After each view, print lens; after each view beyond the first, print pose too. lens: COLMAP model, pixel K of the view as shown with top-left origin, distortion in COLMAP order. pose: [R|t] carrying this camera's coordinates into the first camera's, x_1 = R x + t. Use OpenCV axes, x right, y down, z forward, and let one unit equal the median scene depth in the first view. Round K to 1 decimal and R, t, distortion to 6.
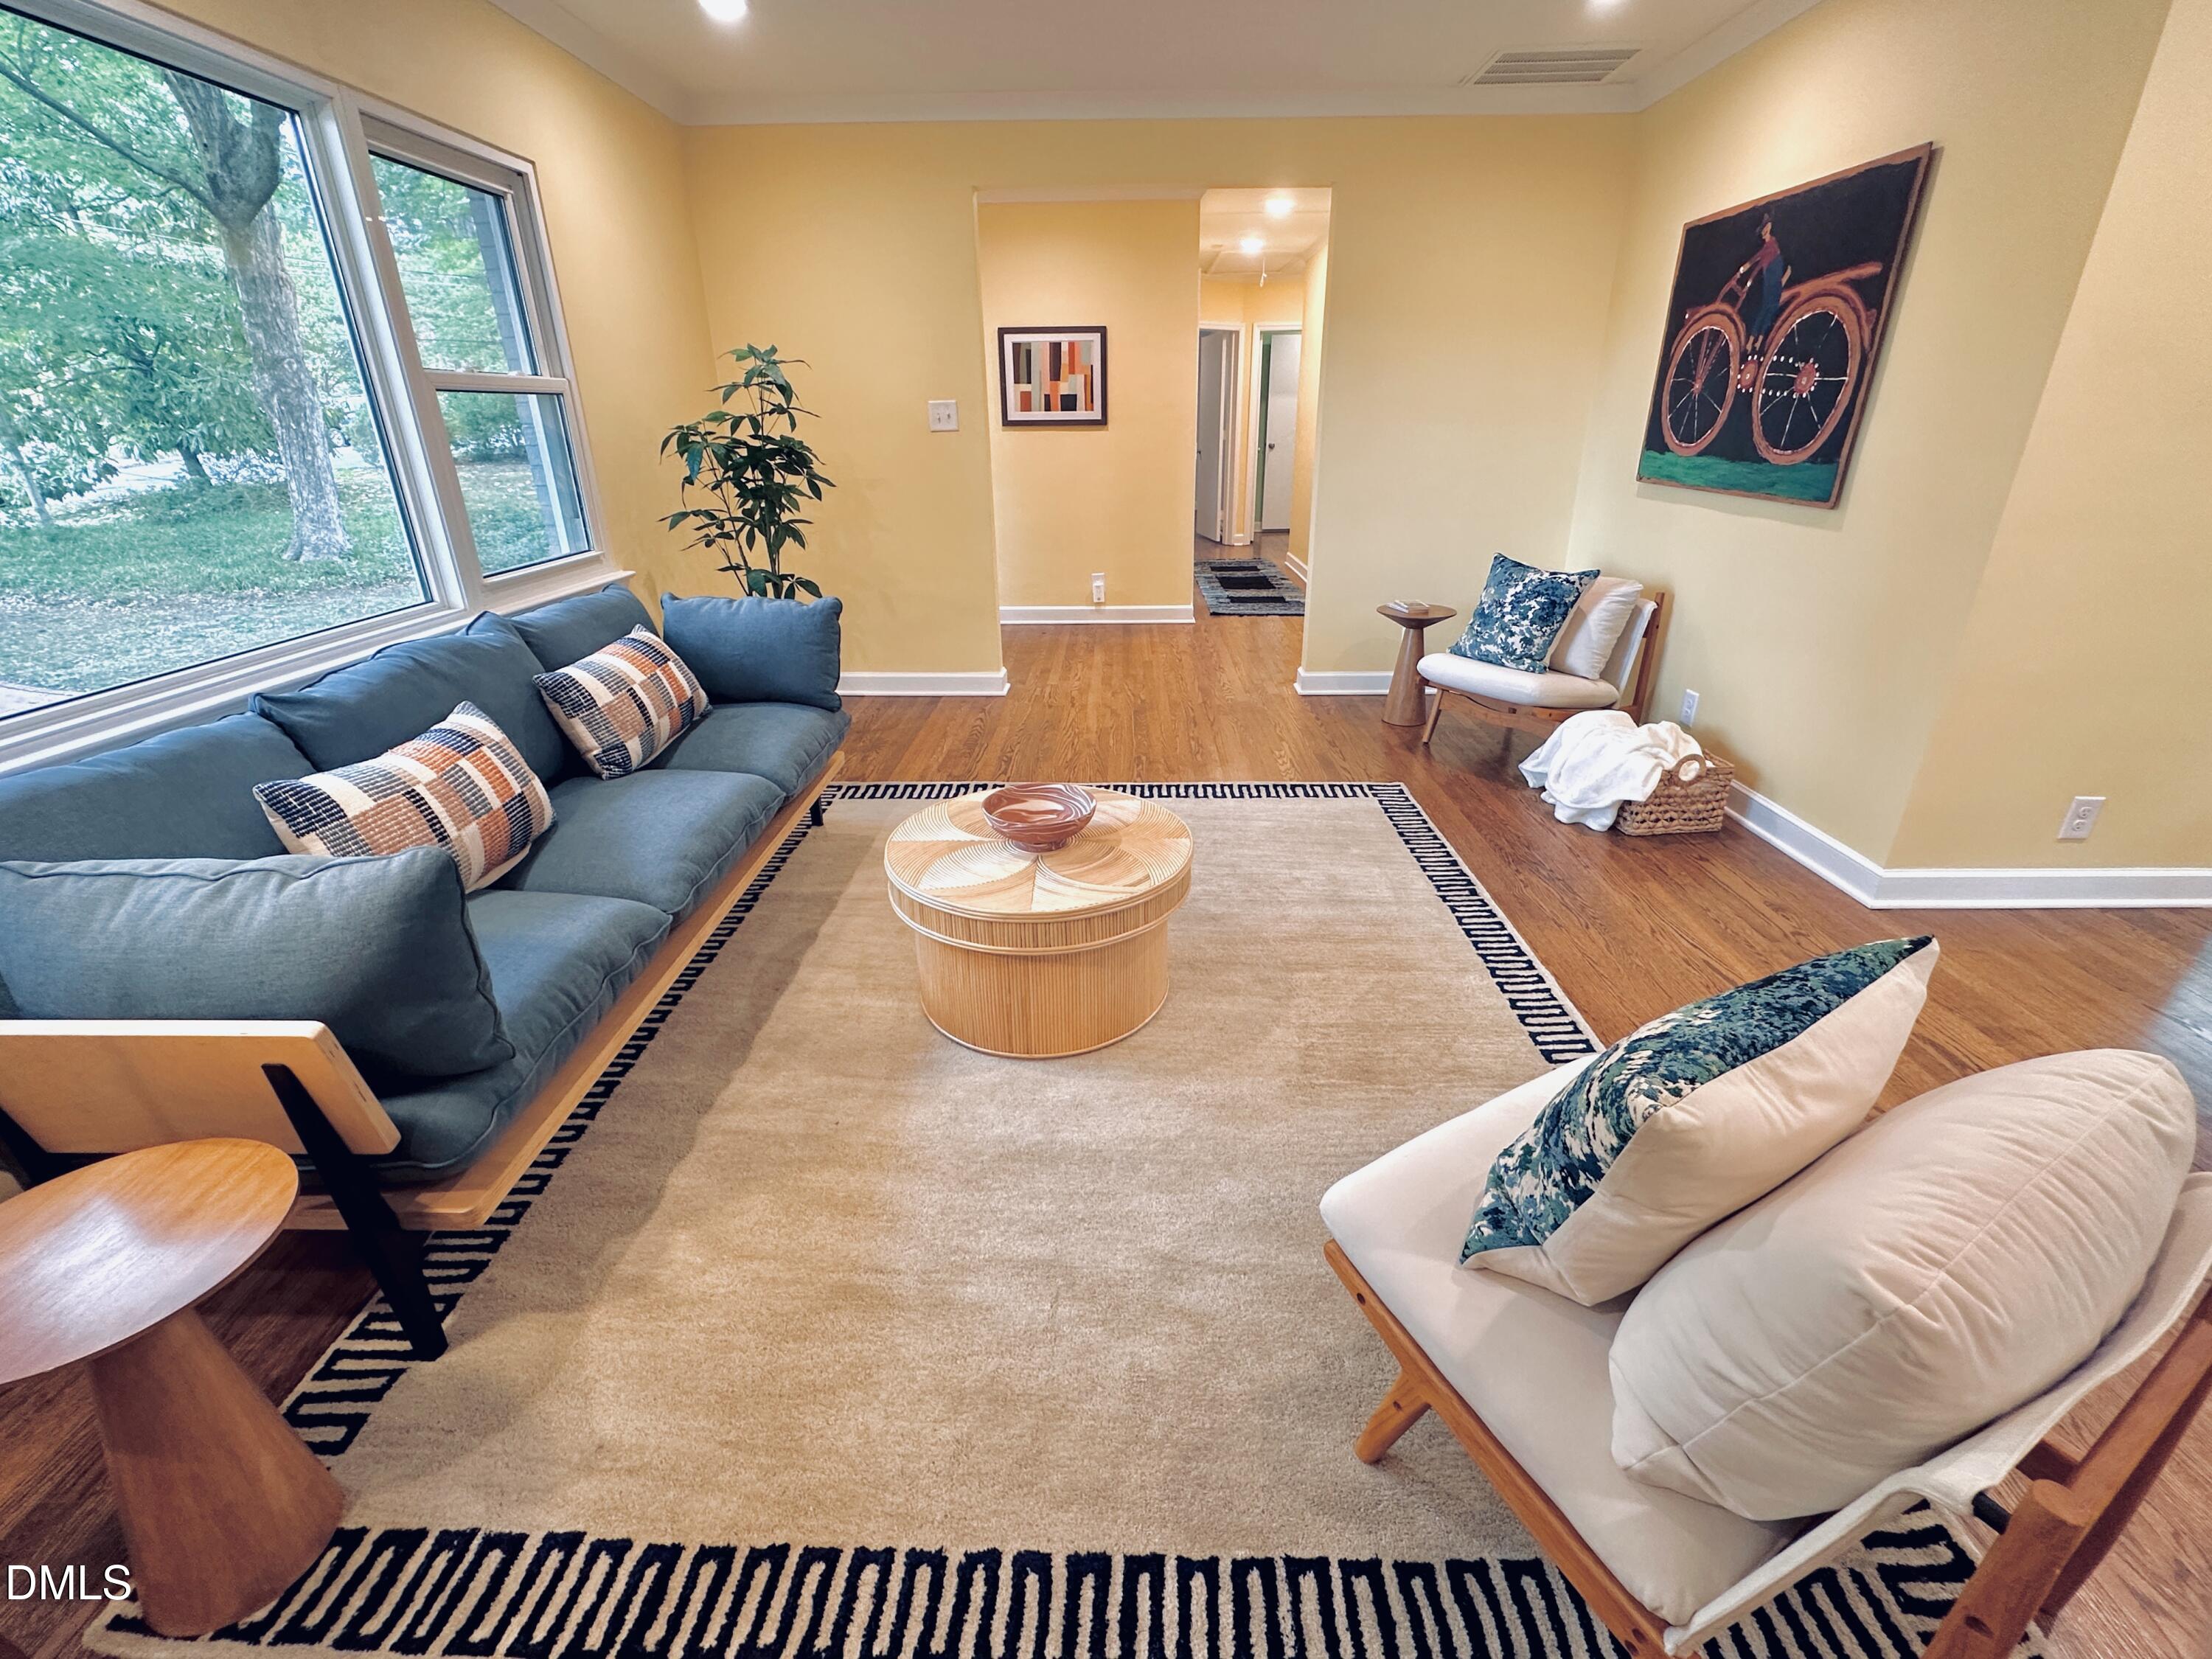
lens RADIAL K [[967.1, 0, 1097.4], [0, 967.1, 825.1], [0, 0, 1]] dist [-0.007365, 0.001795]
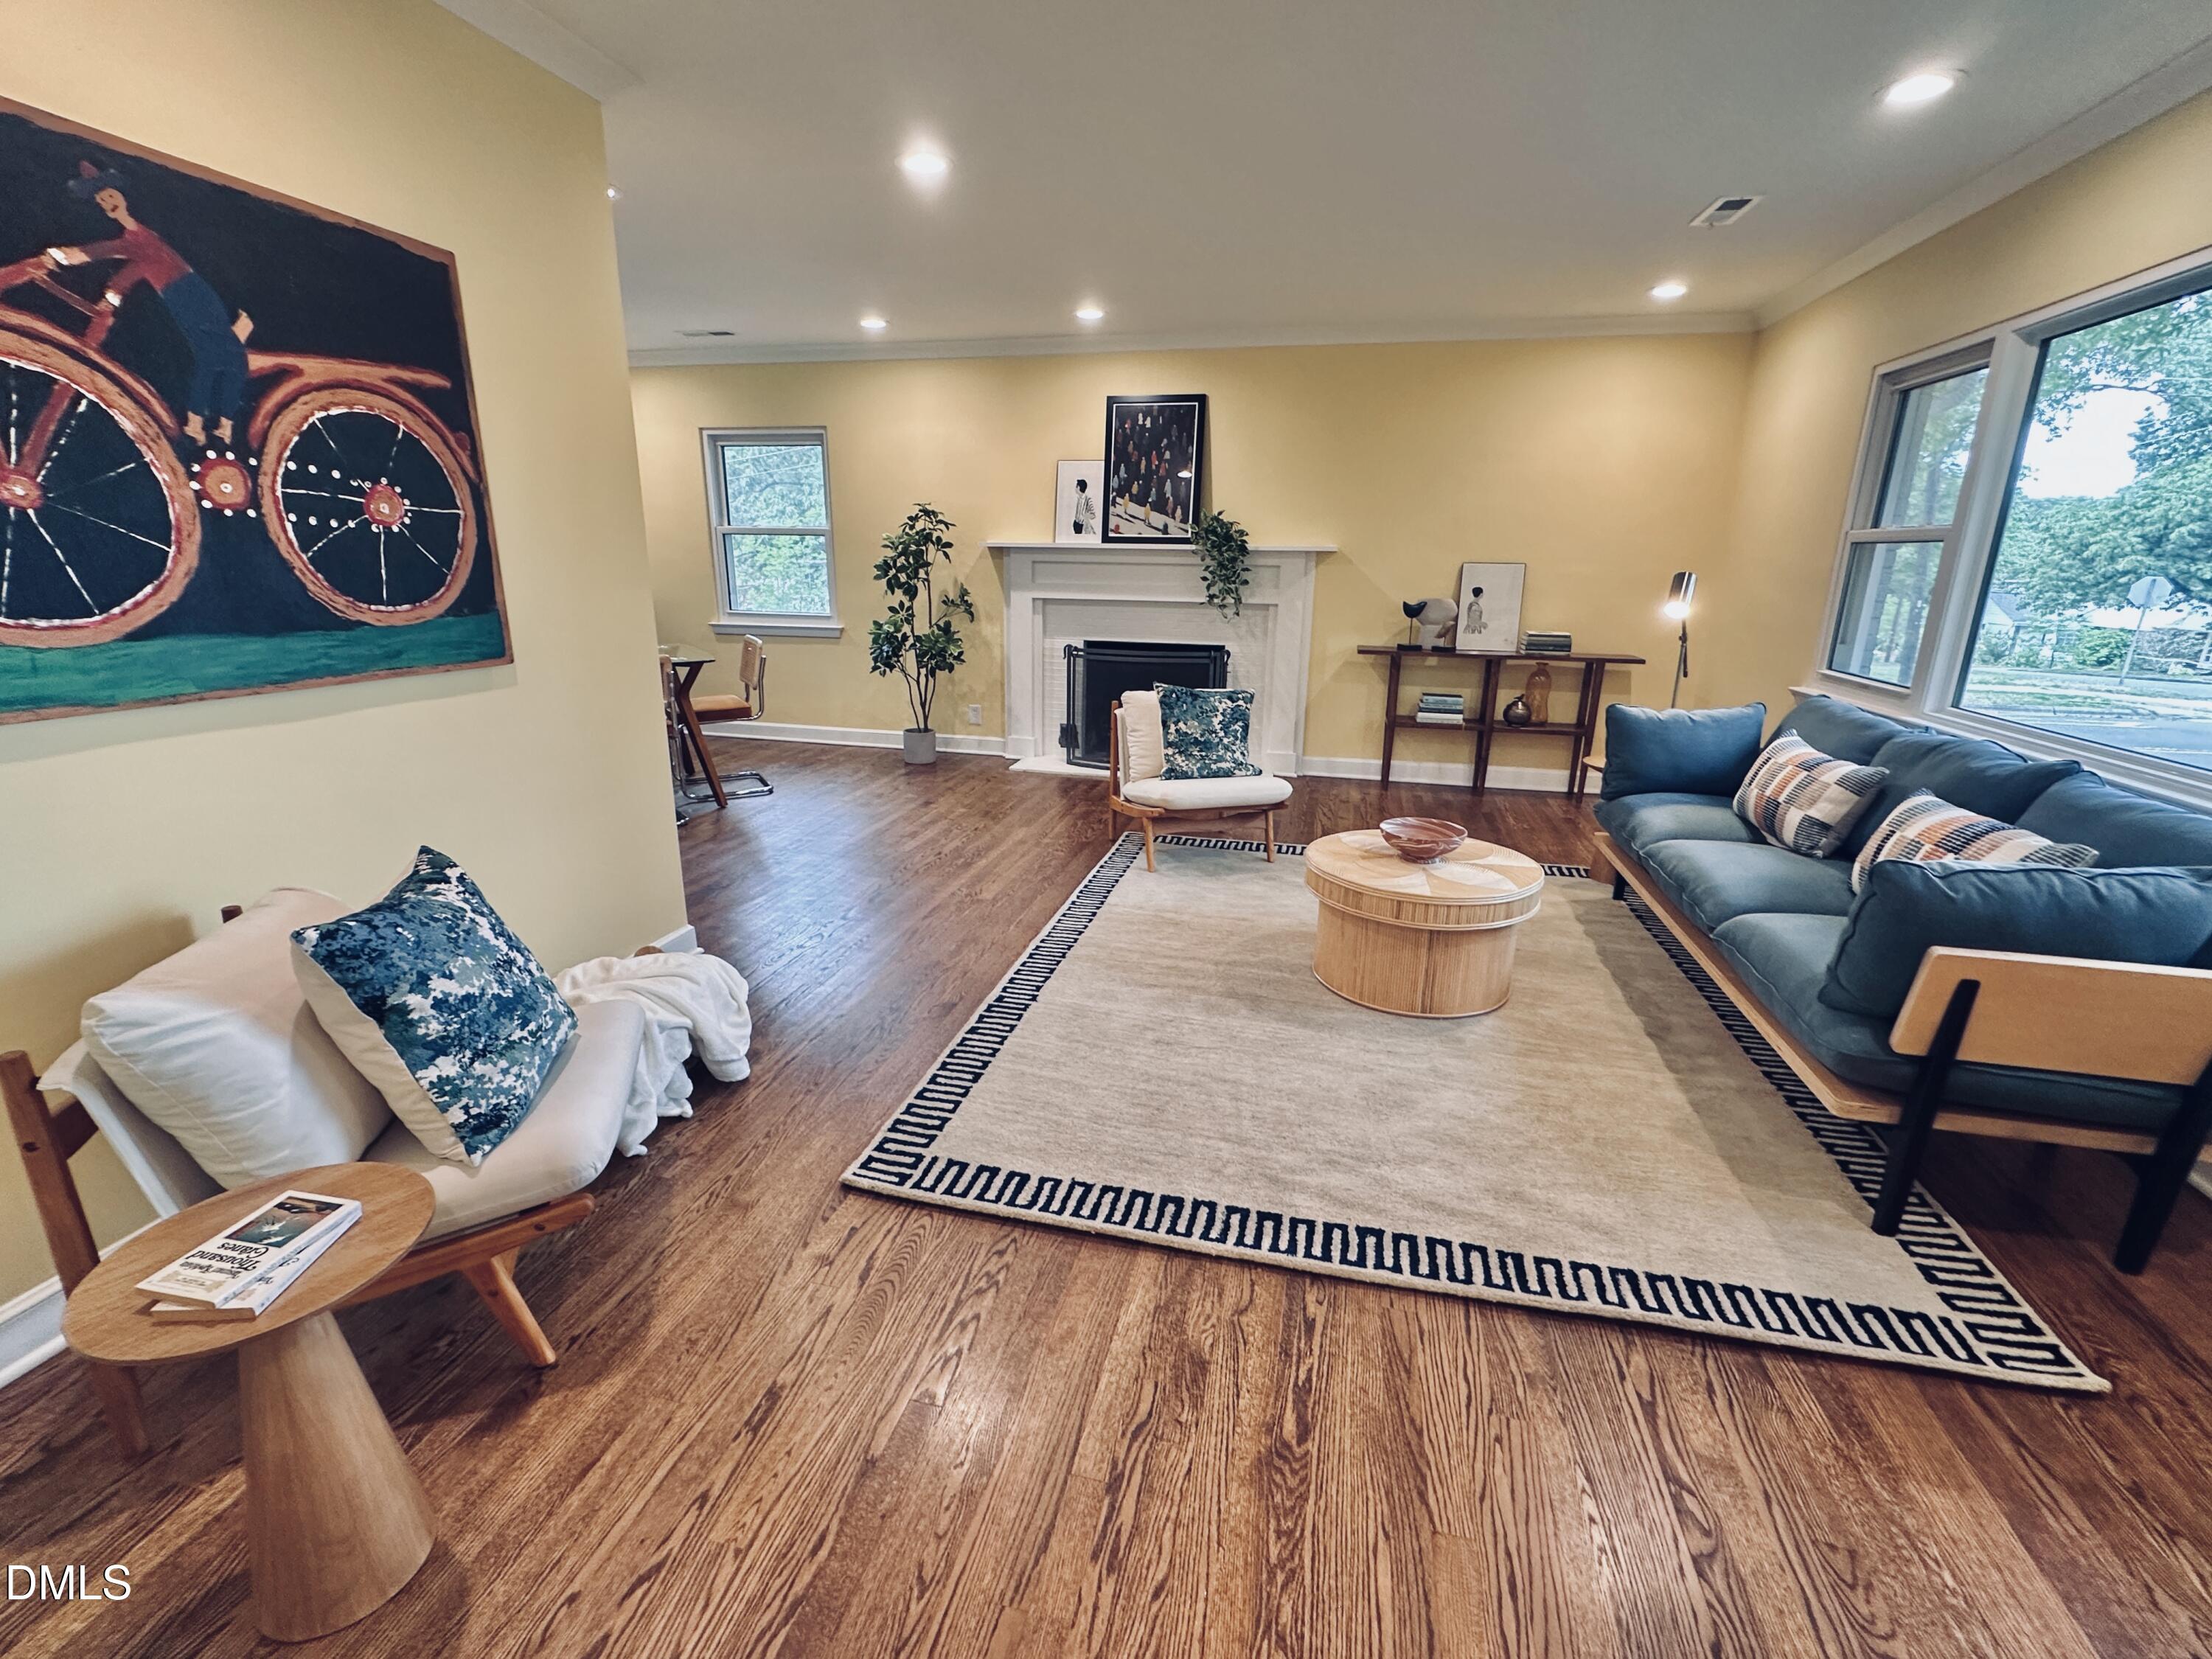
lens RADIAL K [[967.1, 0, 1104.3], [0, 967.1, 822.9], [0, 0, 1]] dist [-0.007365, 0.001795]
pose [[-0.977294, -0.055270, 0.204551, 0.072701], [0.083925, 0.785455, 0.613203, -0.631917], [-0.194557, 0.616447, -0.762982, 1.488387]]
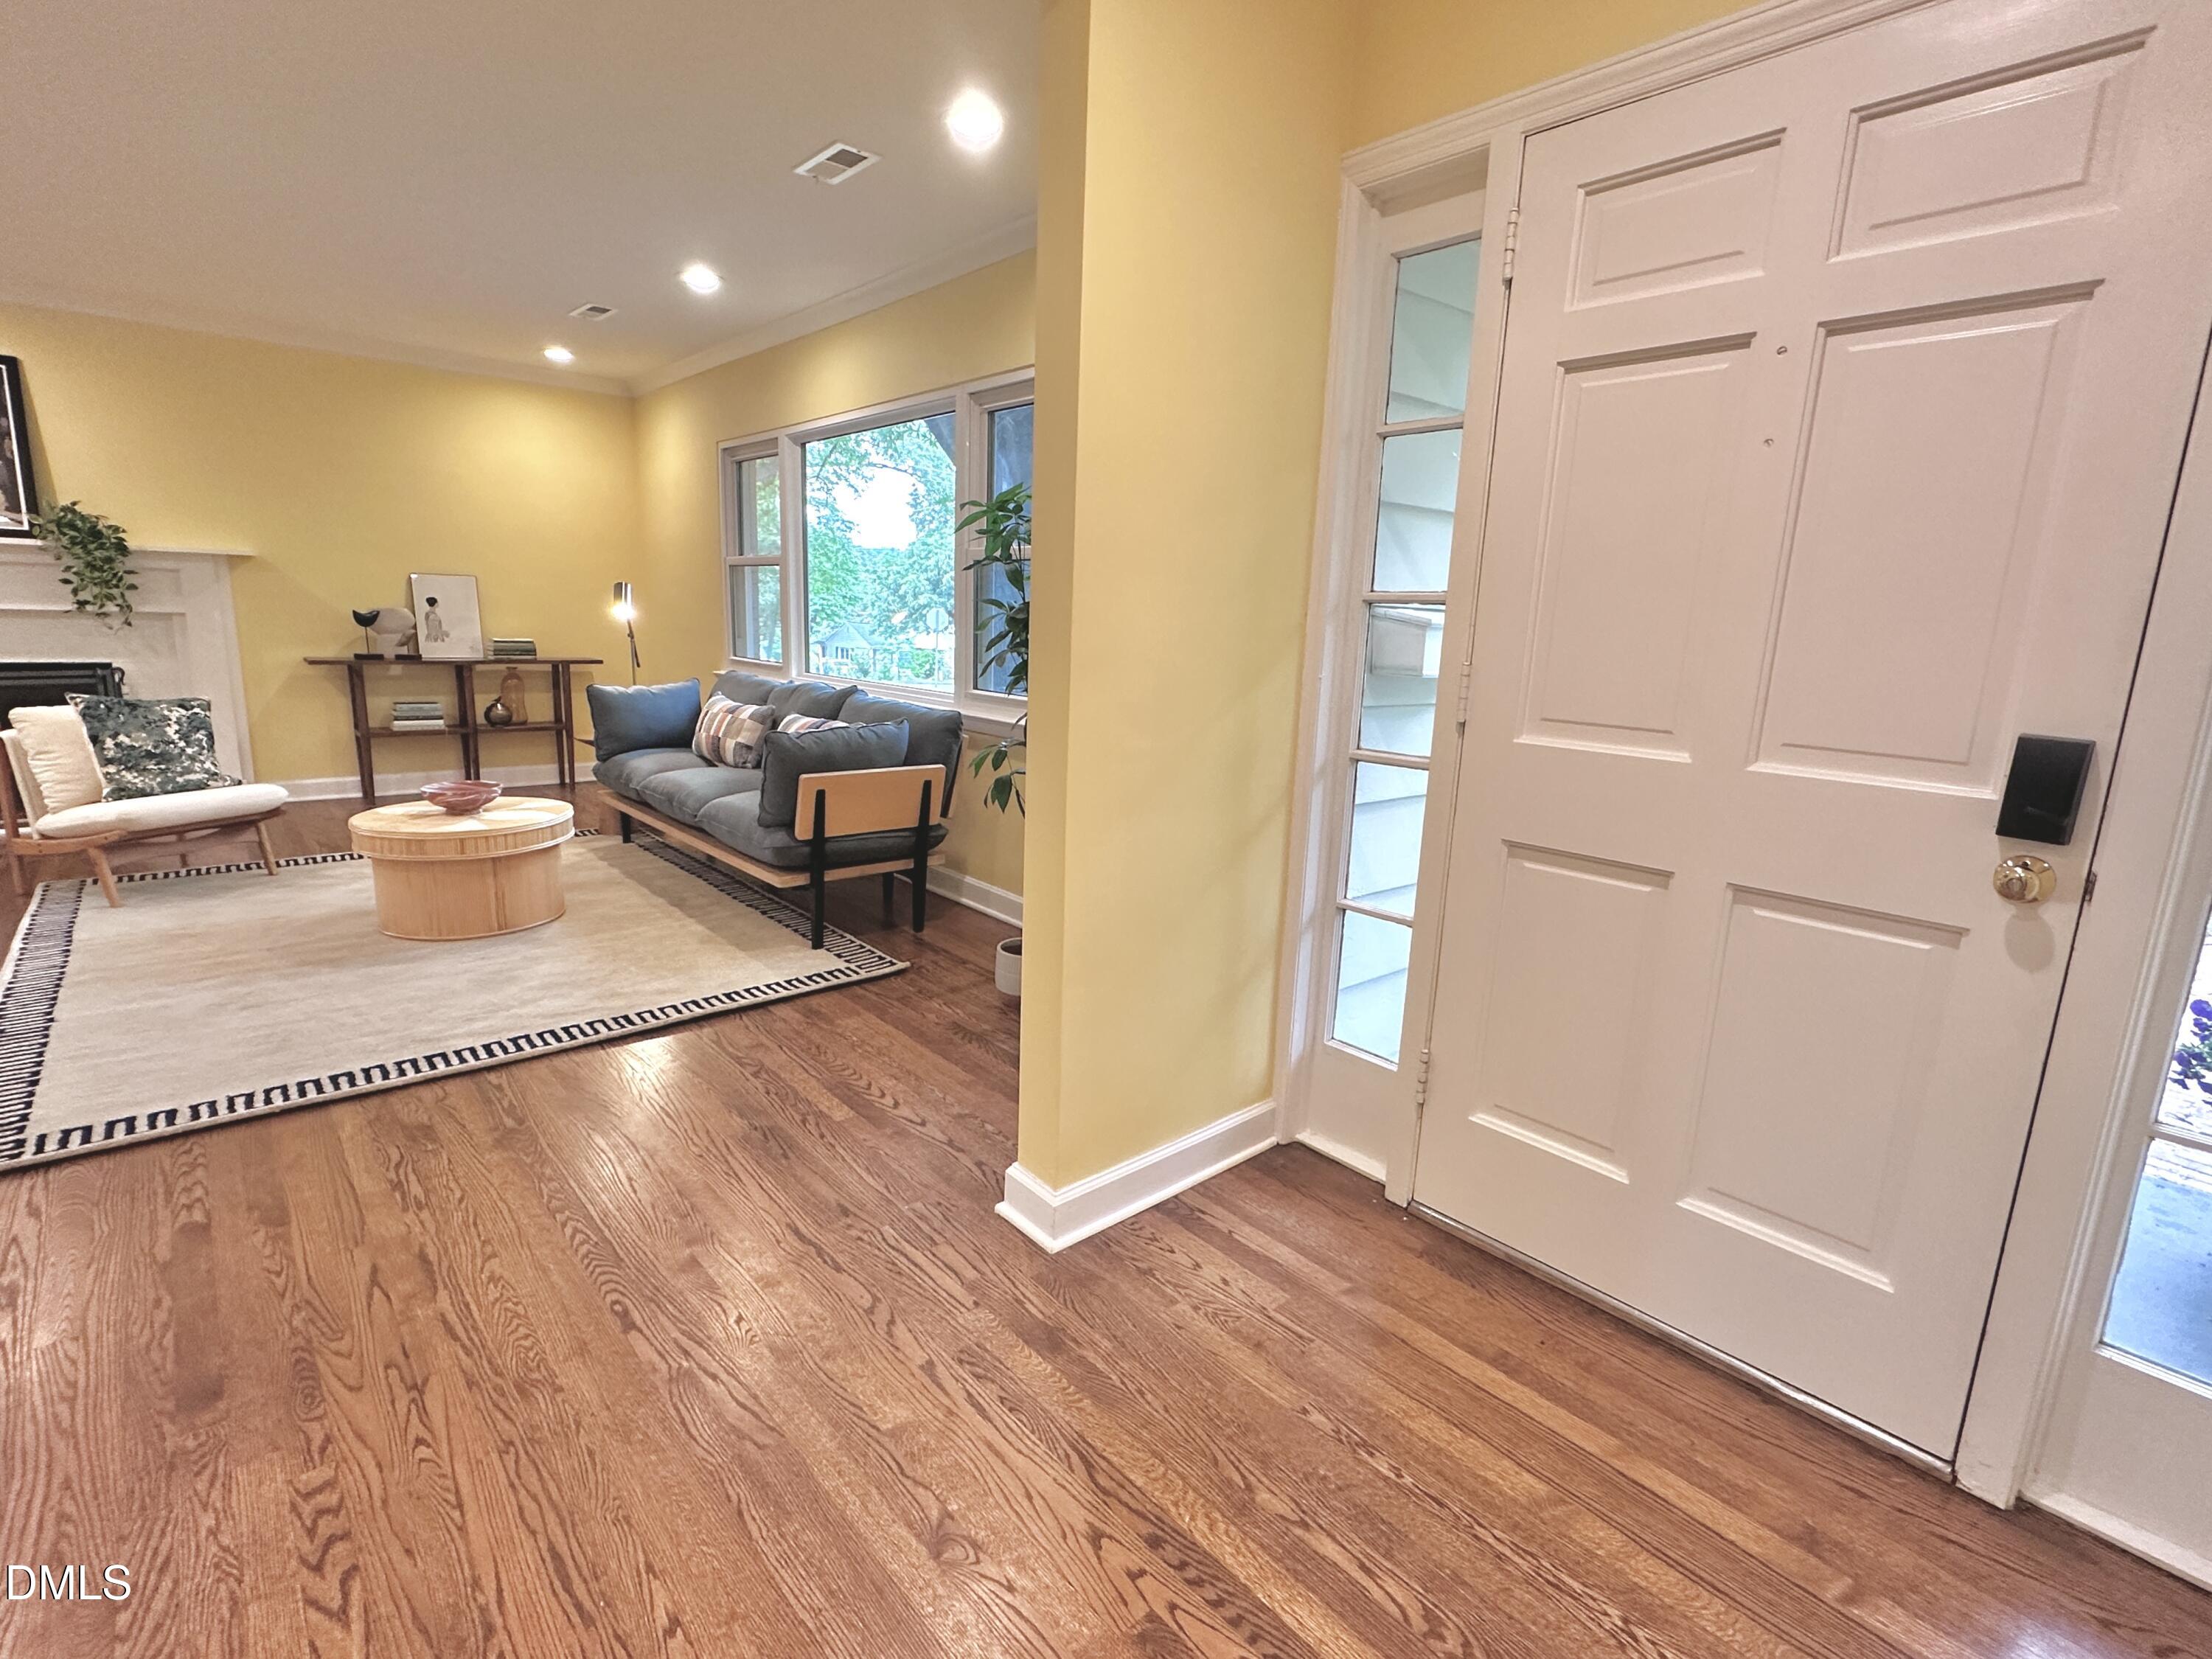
lens RADIAL K [[1045.4, 0, 1099.4], [0, 1045.4, 820.7], [0, 0, 1]] dist [0.000605, 0.001065]
pose [[-0.734410, 0.122484, -0.667562, 0.253919], [-0.288289, 0.834143, 0.470207, -0.789575], [0.614436, 0.537776, -0.577292, 1.936930]]
